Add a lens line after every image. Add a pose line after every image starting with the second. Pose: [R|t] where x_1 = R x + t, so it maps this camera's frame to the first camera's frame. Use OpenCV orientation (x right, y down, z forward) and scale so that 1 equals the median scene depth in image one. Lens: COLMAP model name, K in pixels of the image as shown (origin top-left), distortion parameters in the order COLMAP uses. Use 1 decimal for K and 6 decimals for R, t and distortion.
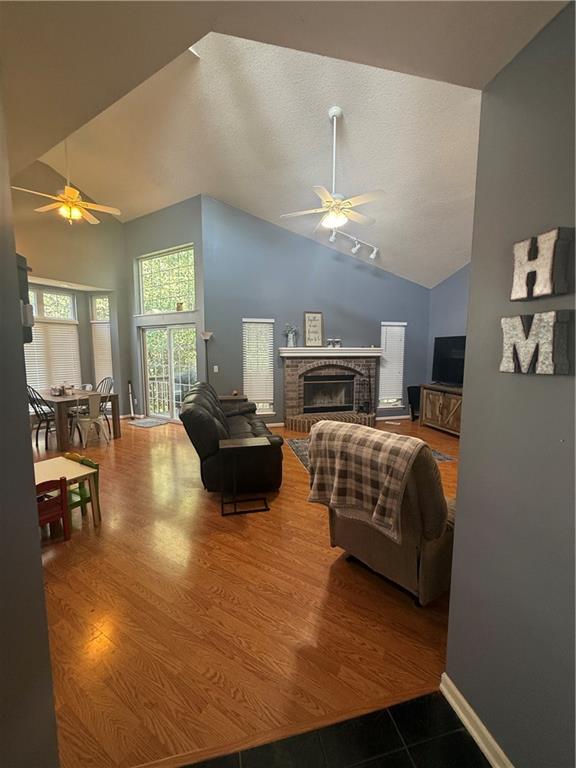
lens RADIAL K [[306.9, 0, 288.3], [0, 306.9, 383.2], [0, 0, 1]] dist [0.000718, 0.000462]
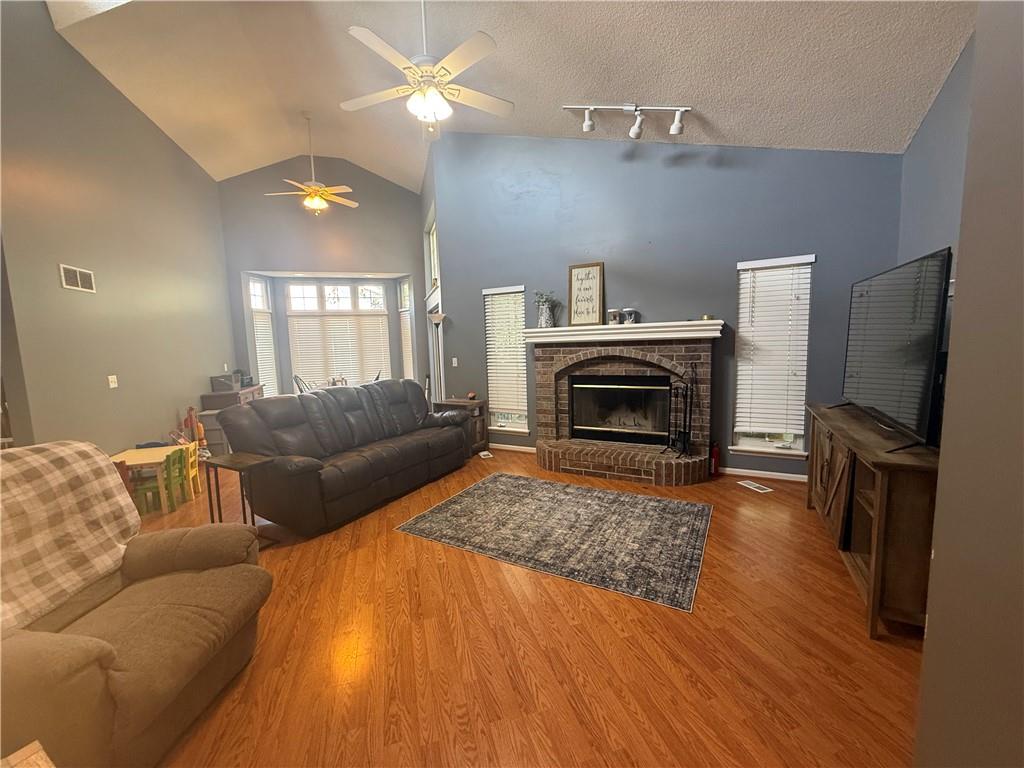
lens RADIAL K [[409.2, 0, 510.2], [0, 409.2, 384.9], [0, 0, 1]] dist [0.000718, 0.000462]
pose [[0.739231, 0.045998, -0.671880, 0.509819], [-0.036072, 0.998937, 0.028701, -0.023823], [0.672486, 0.003019, 0.740104, 0.342802]]
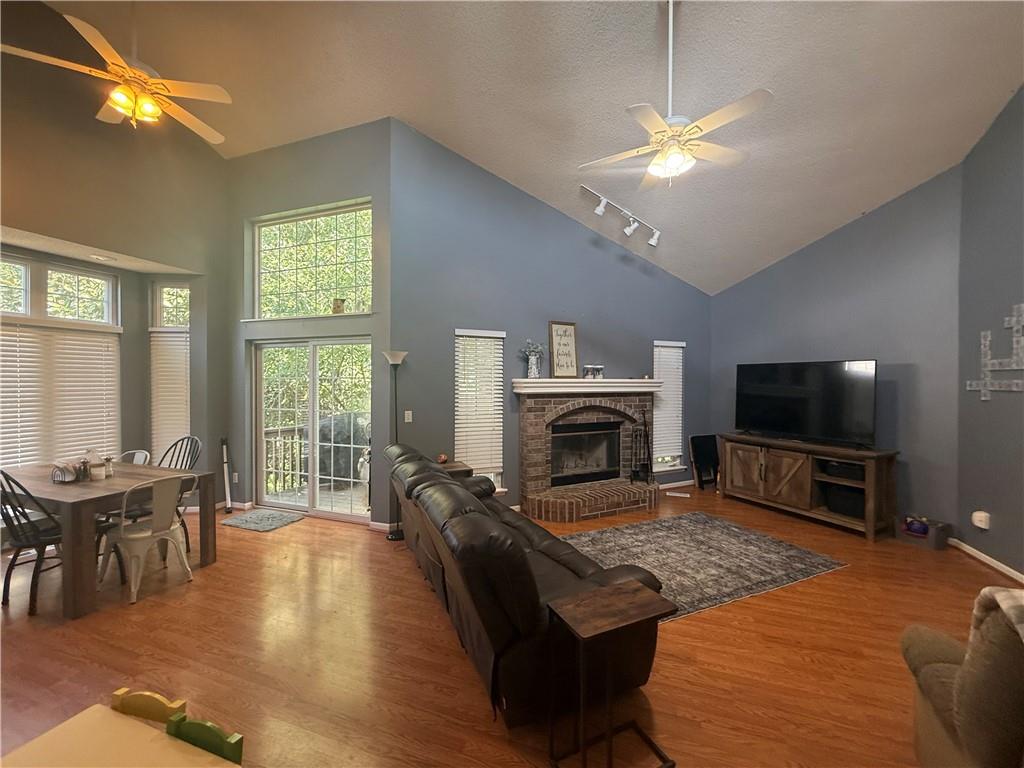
lens RADIAL K [[409.2, 0, 511.2], [0, 409.2, 384.1], [0, 0, 1]] dist [0.000718, 0.000462]
pose [[0.979970, -0.000745, 0.199145, -0.192895], [0.019993, 0.995309, -0.094661, -0.029898], [-0.198141, 0.096746, 0.975387, 0.219301]]
